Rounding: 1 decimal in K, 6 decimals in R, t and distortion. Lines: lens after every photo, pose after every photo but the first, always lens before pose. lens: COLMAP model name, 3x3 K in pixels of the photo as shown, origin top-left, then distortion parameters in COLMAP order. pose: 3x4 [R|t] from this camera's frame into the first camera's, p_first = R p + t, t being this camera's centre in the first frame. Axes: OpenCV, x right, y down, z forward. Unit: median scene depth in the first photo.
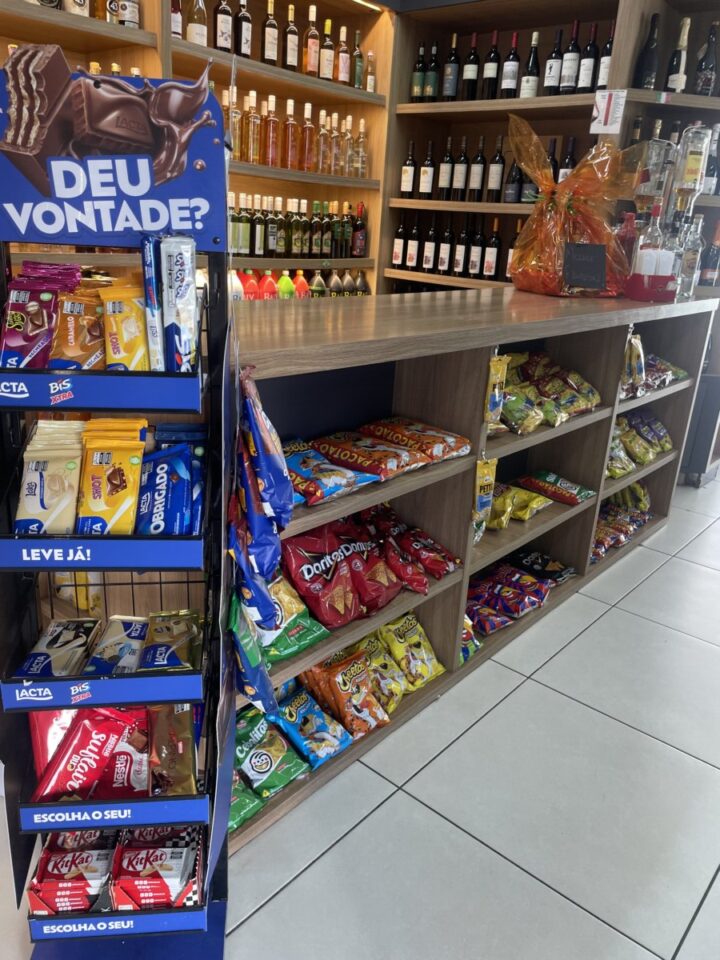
lens RADIAL K [[725.2, 0, 361.2], [0, 725.2, 478.9], [0, 0, 1]] dist [-0.009424, -0.014440]
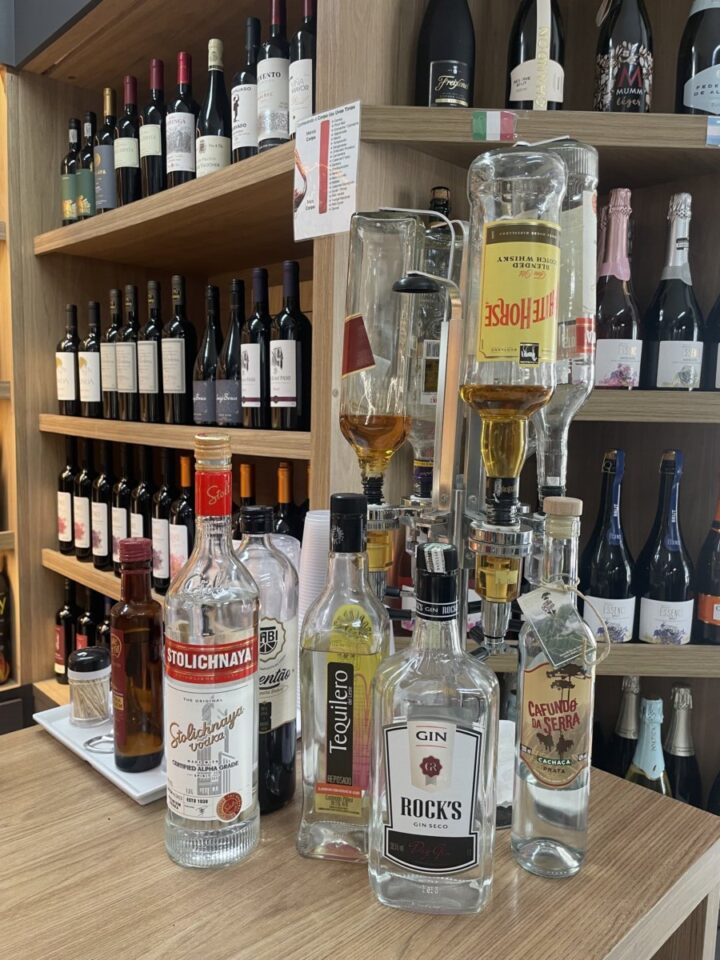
lens RADIAL K [[725.2, 0, 358.7], [0, 725.2, 484.5], [0, 0, 1]] dist [-0.009424, -0.014440]
pose [[0.995122, -0.024286, -0.095614, 0.358429], [0.001689, 0.973276, -0.229633, -0.270100], [0.098636, 0.228352, 0.968569, 0.658037]]
